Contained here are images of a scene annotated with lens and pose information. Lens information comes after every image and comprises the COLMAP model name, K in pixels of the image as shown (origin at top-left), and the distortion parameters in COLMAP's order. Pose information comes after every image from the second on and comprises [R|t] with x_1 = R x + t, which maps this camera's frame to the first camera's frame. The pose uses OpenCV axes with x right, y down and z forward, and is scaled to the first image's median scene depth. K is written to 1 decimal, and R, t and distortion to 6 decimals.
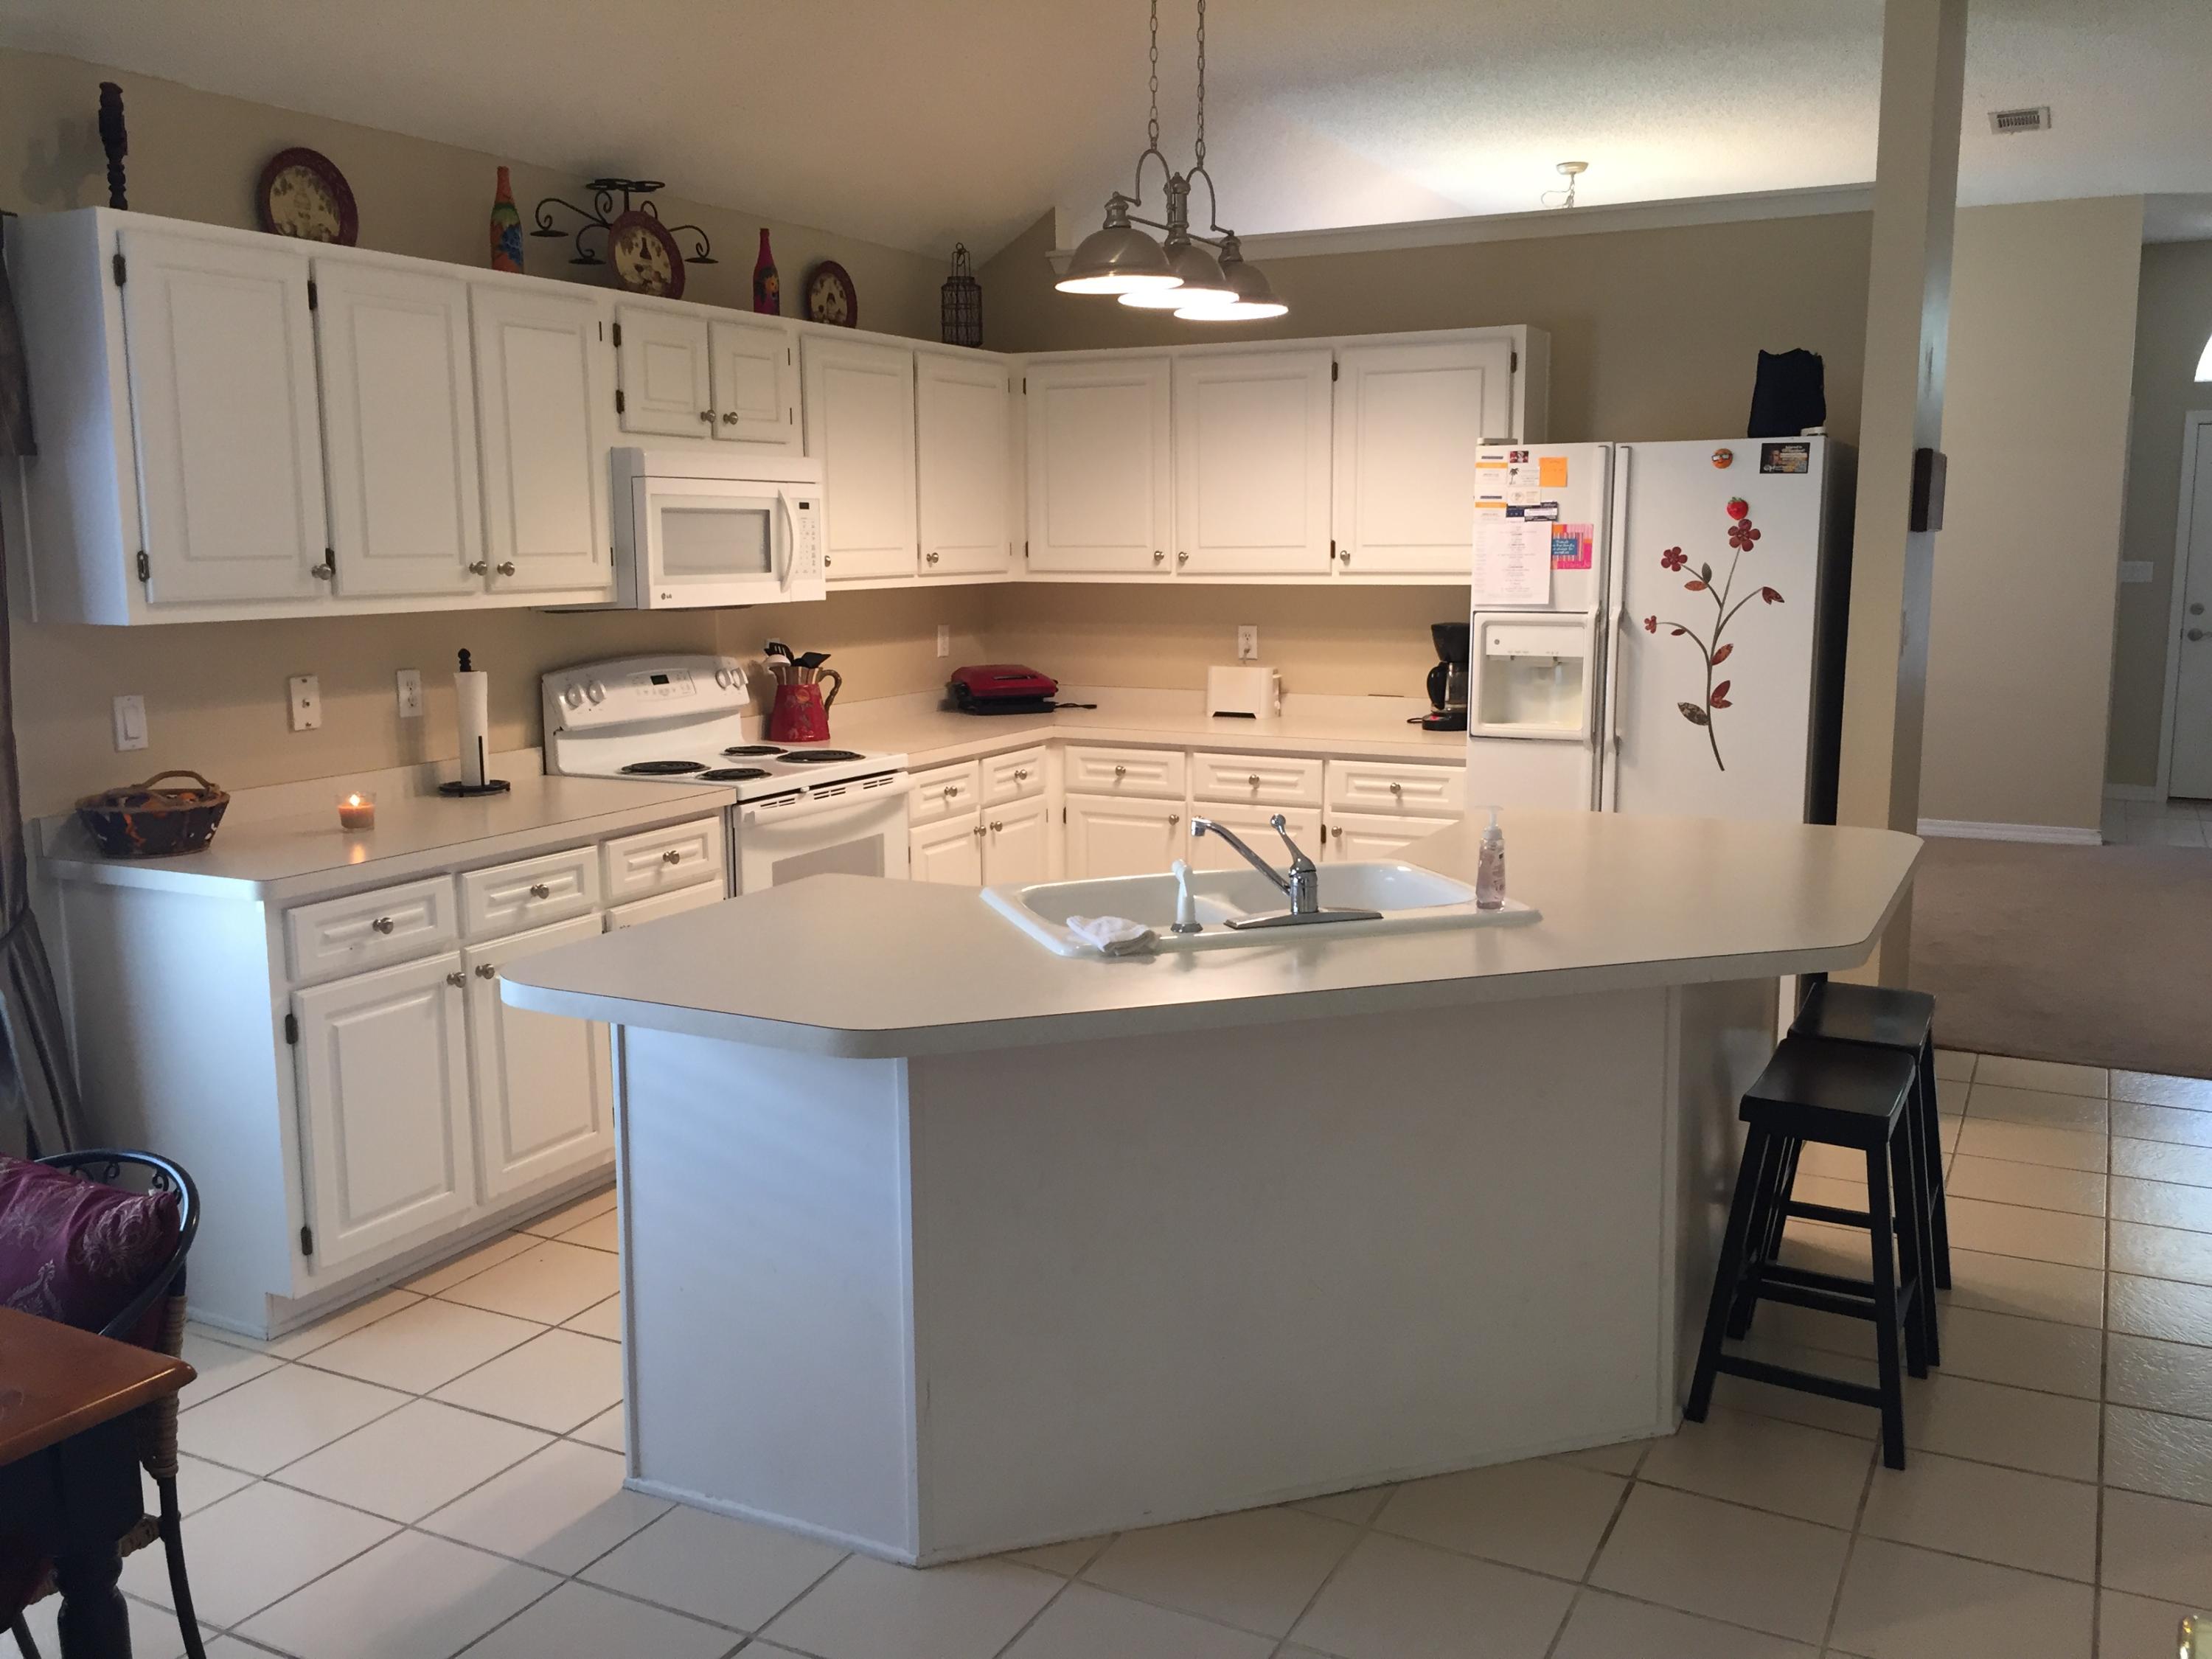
lens RADIAL K [[1892.1, 0, 1106.0], [0, 1892.1, 829.5], [0, 0, 1]] dist [0.078979, -0.112464]
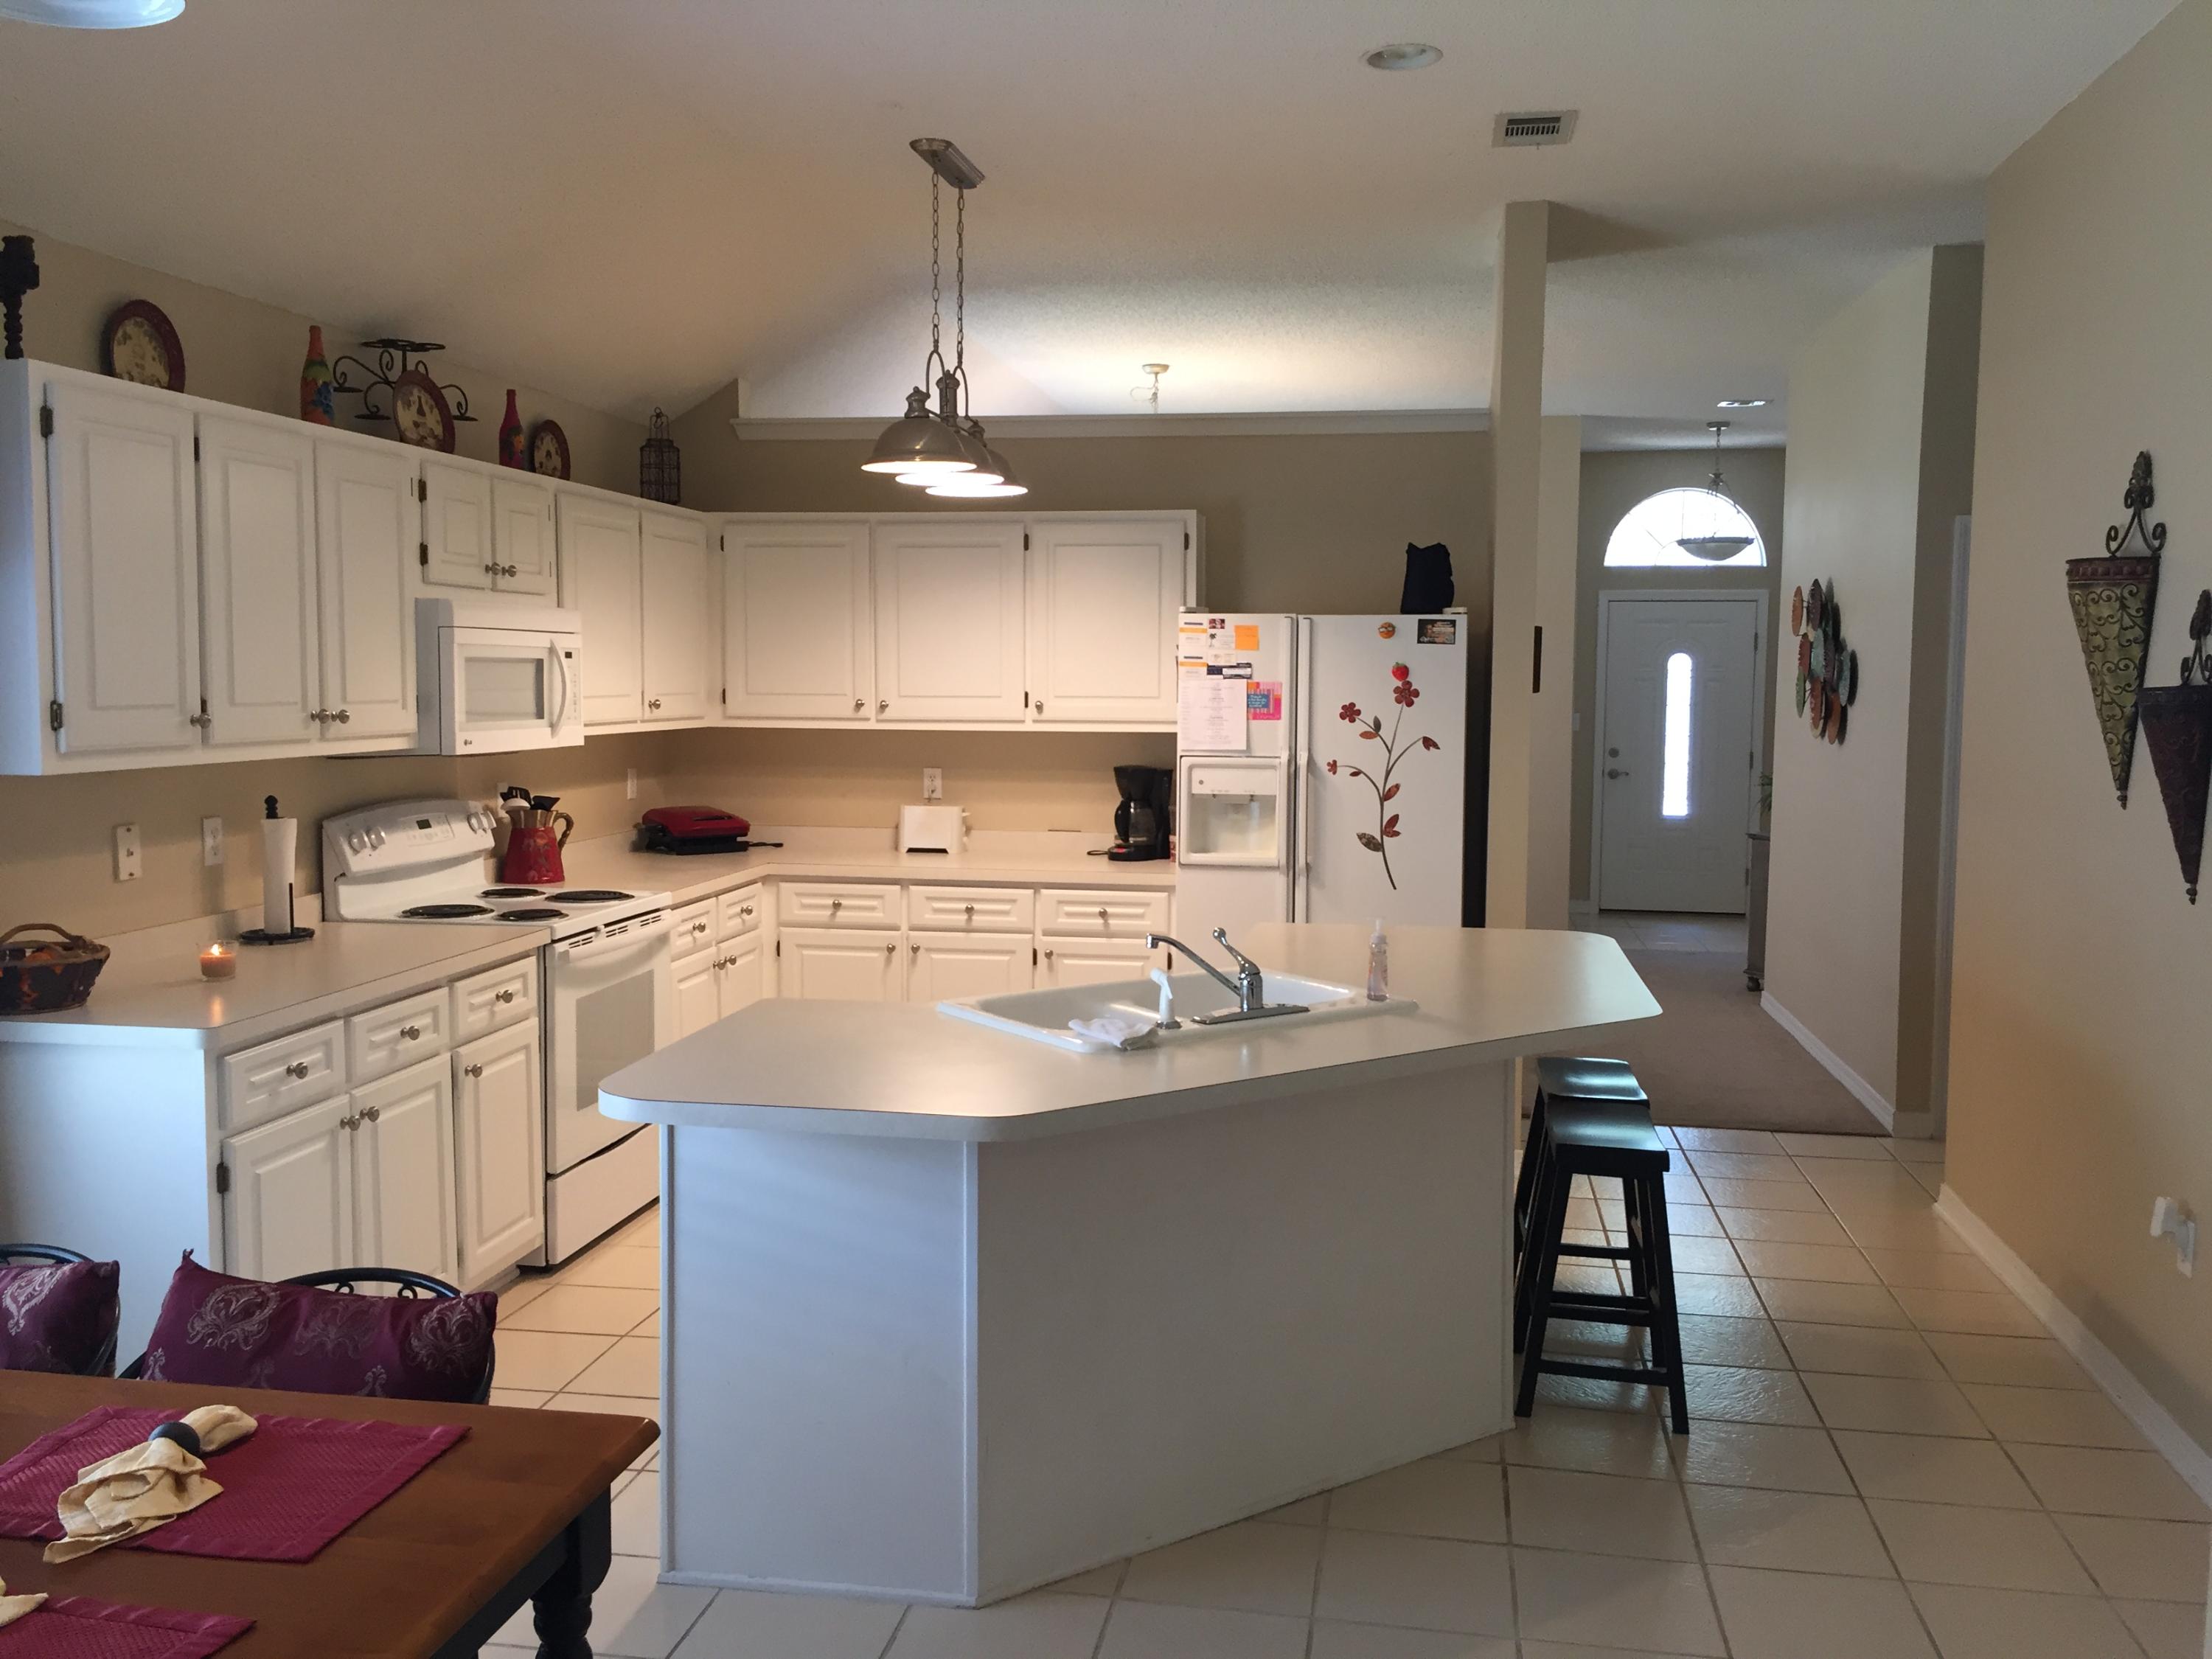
lens RADIAL K [[1892.1, 0, 1106.0], [0, 1892.1, 829.5], [0, 0, 1]] dist [0.078979, -0.112464]
pose [[0.952585, -0.013200, 0.303987, -0.206973], [0.035396, 0.997083, -0.067623, 0.005193], [-0.302208, 0.075177, 0.950273, -0.070948]]
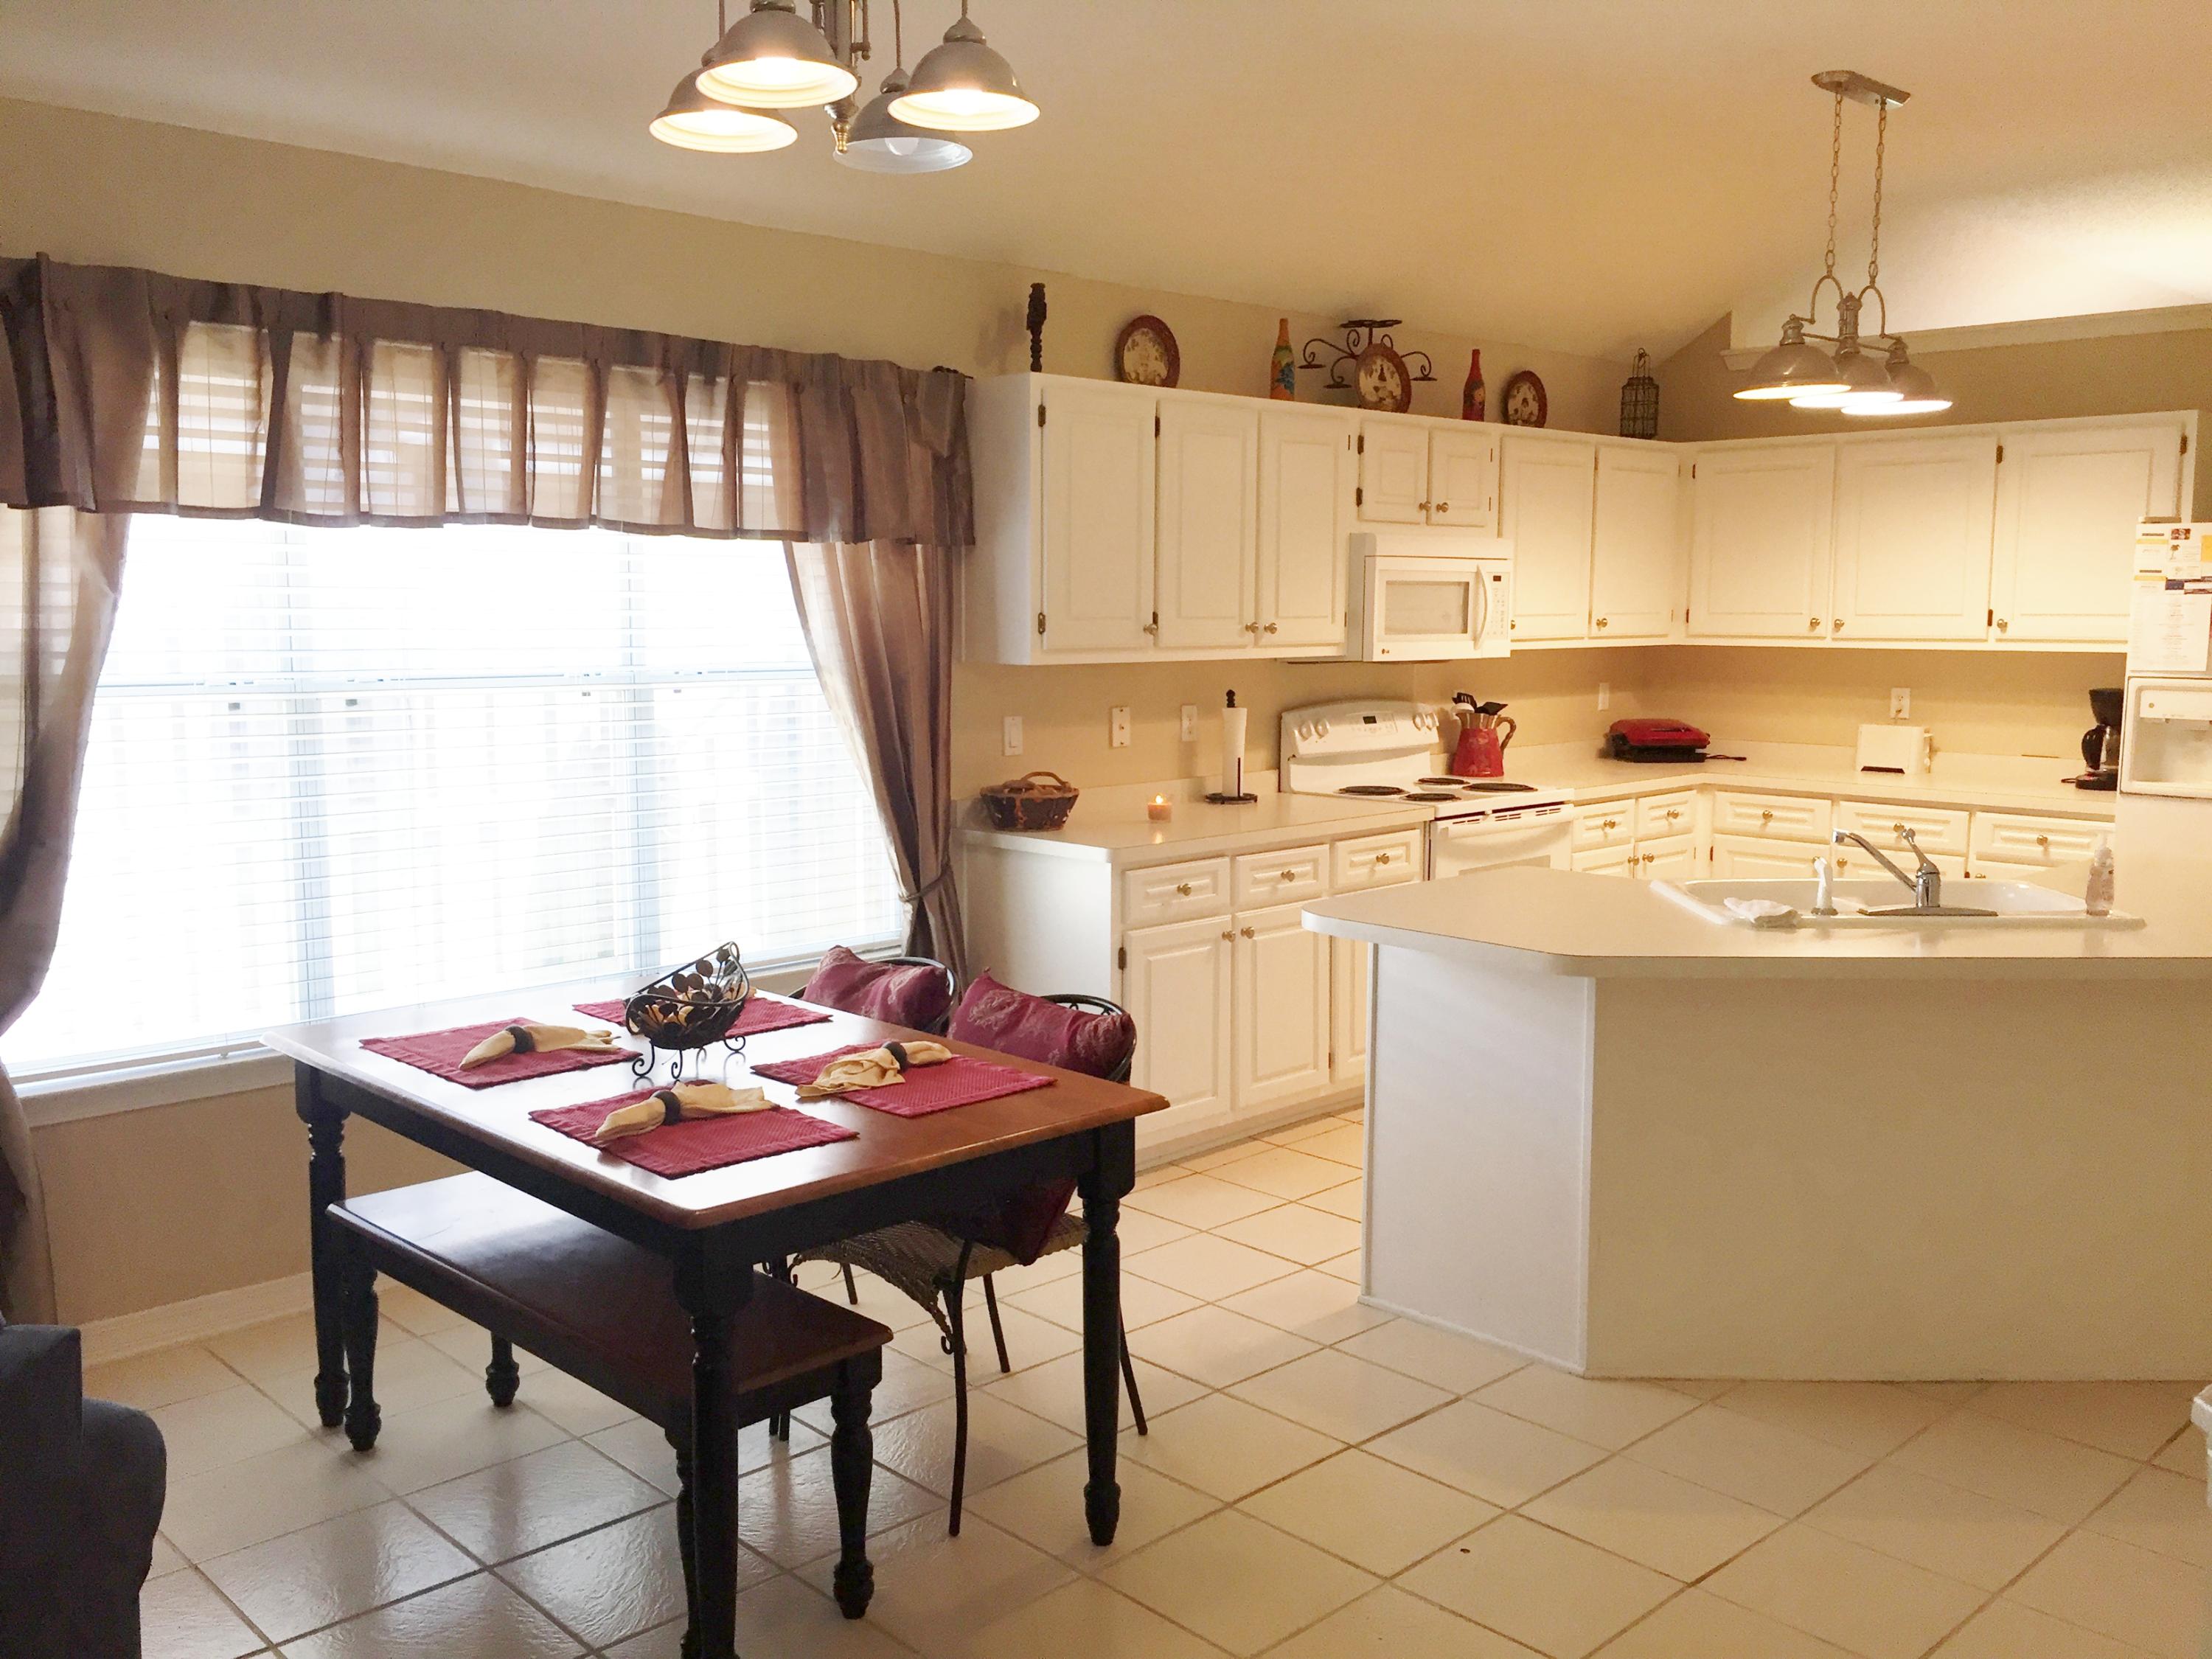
lens RADIAL K [[1887.4, 0, 1106.0], [0, 1887.4, 829.5], [0, 0, 1]] dist [0.086414, -0.119161]
pose [[0.947250, 0.046748, -0.317068, -0.006532], [-0.057586, 0.998030, -0.024893, 0.033106], [0.315280, 0.041838, 0.948076, -0.214809]]
